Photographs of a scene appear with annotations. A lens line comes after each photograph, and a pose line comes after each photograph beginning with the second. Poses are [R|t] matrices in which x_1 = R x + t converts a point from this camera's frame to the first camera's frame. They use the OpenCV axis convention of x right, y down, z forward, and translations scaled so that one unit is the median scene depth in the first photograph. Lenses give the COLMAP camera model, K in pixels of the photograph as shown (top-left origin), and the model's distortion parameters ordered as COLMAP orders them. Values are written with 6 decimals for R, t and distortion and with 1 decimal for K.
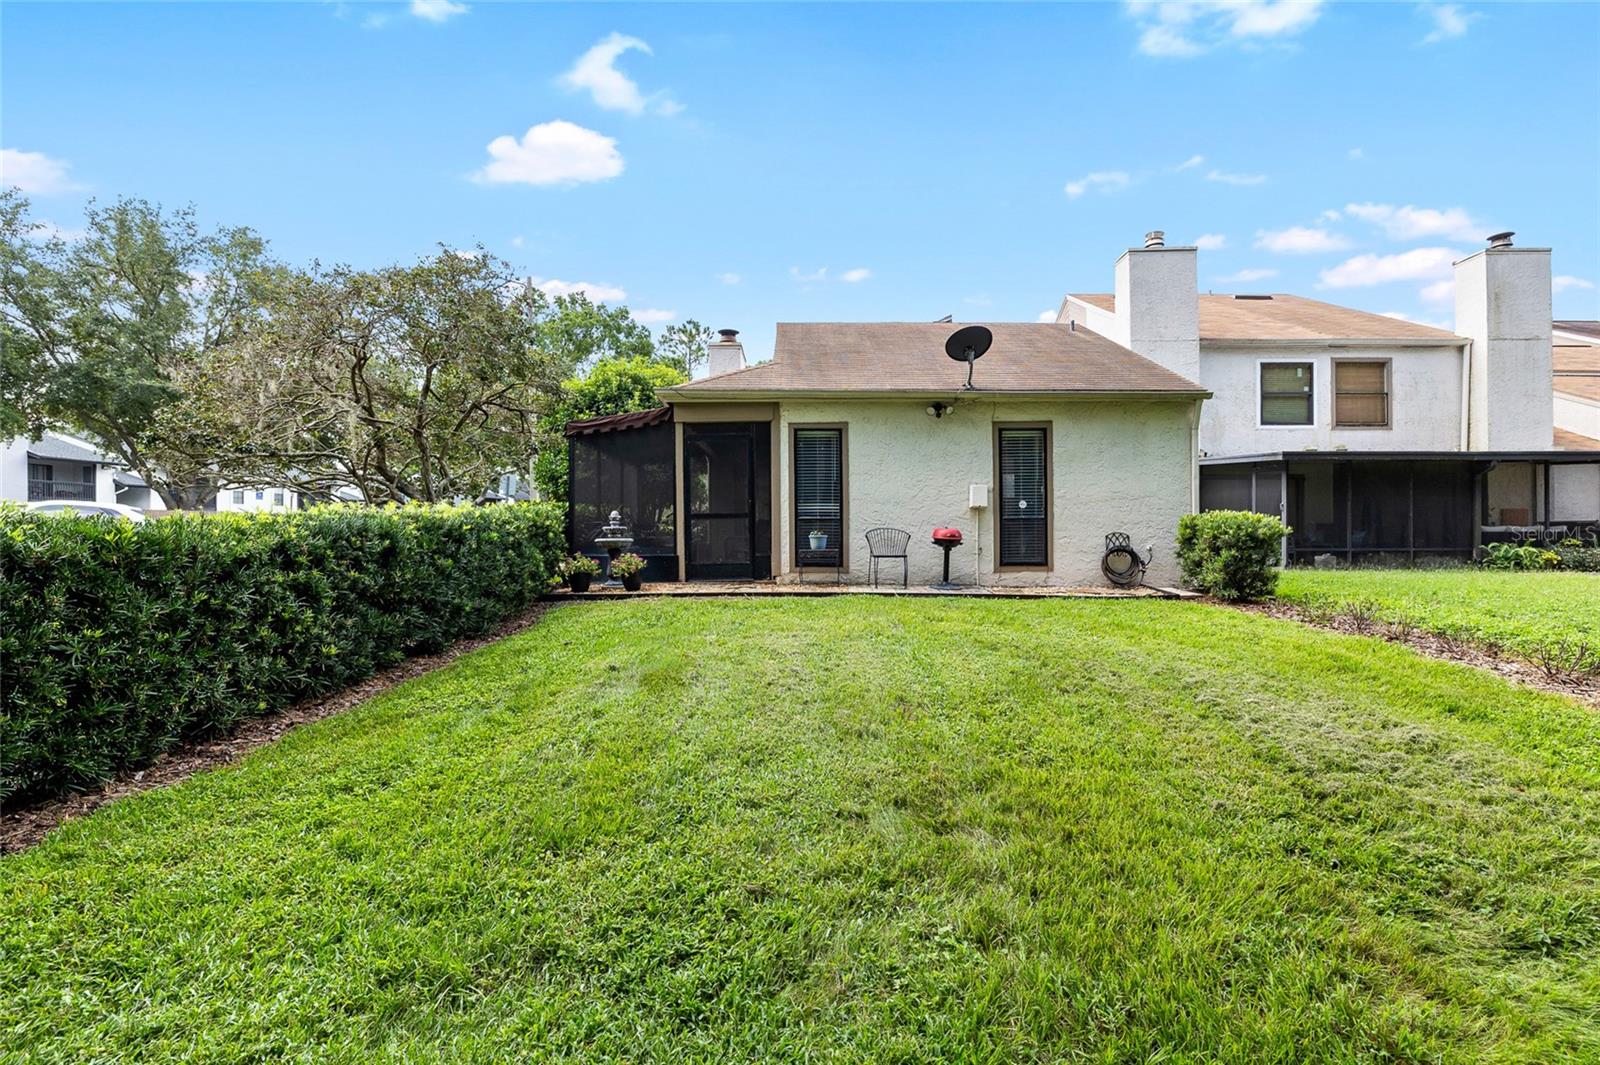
lens RADIAL K [[714.5, 0, 798.7], [0, 714.5, 537.3], [0, 0, 1]] dist [-0.007929, 0.002727]
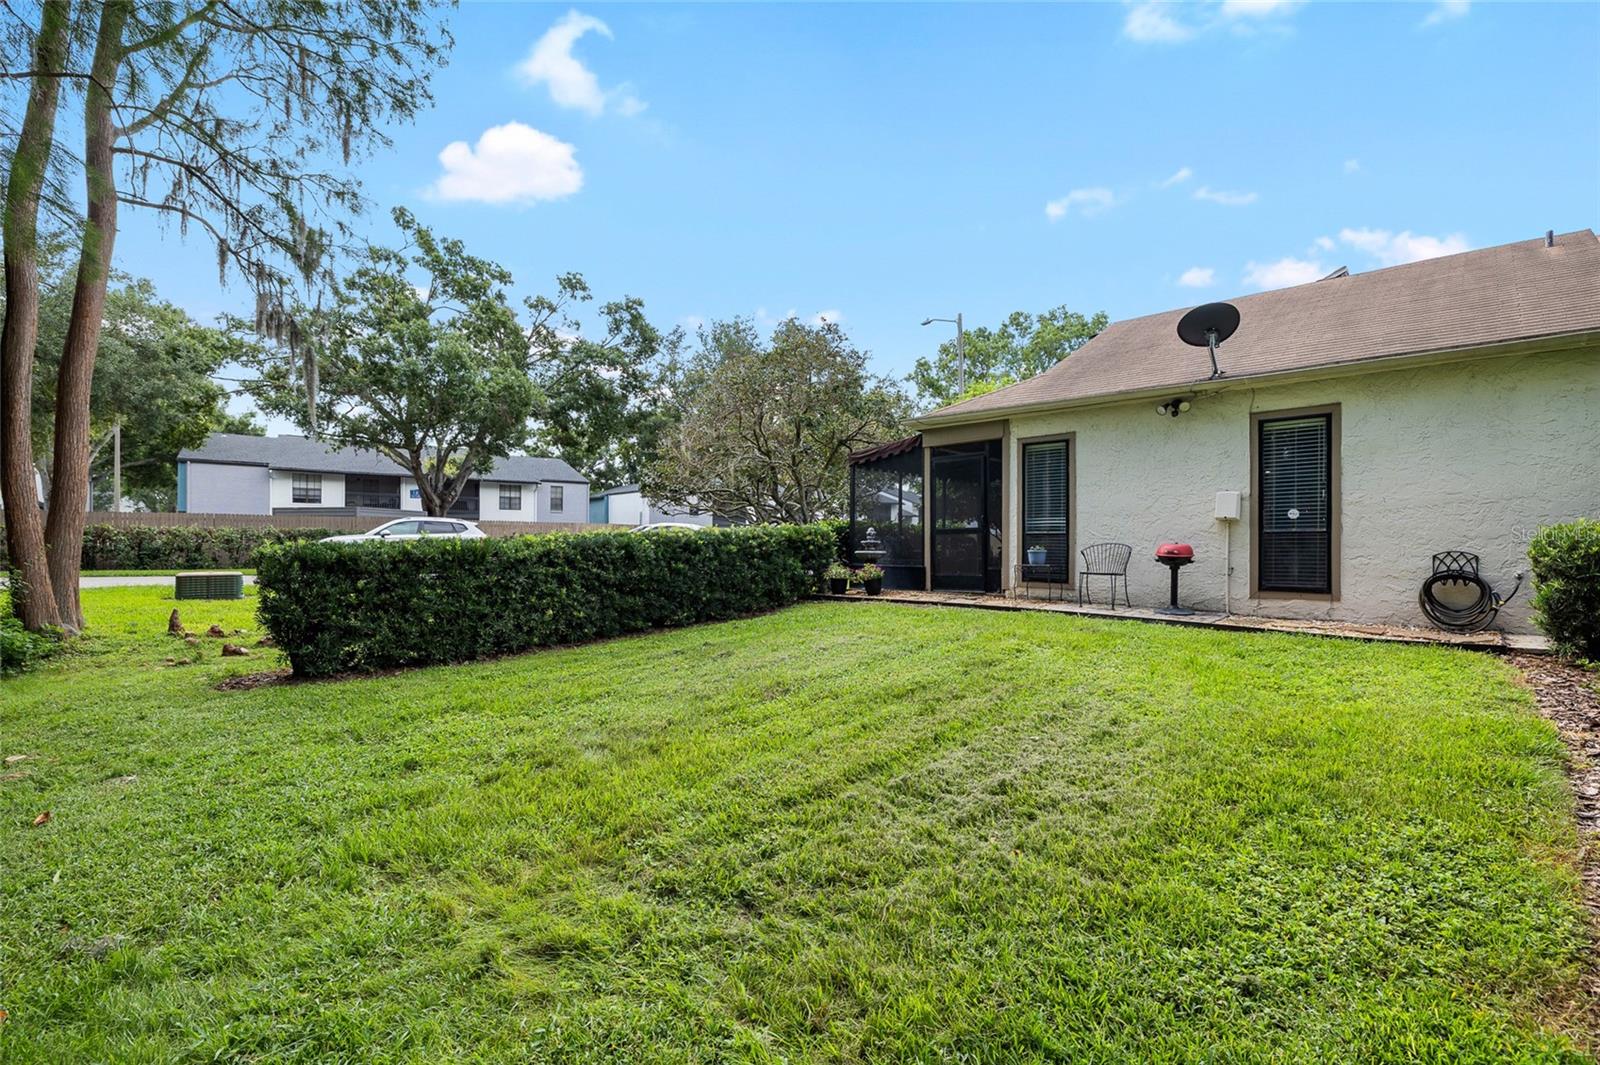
lens RADIAL K [[714.5, 0, 794.4], [0, 714.5, 533.2], [0, 0, 1]] dist [-0.007929, 0.002727]
pose [[0.726077, -0.005068, -0.687595, 0.454488], [-0.009601, 0.999801, -0.017506, -0.005717], [0.687546, 0.019312, 0.725884, 0.054906]]
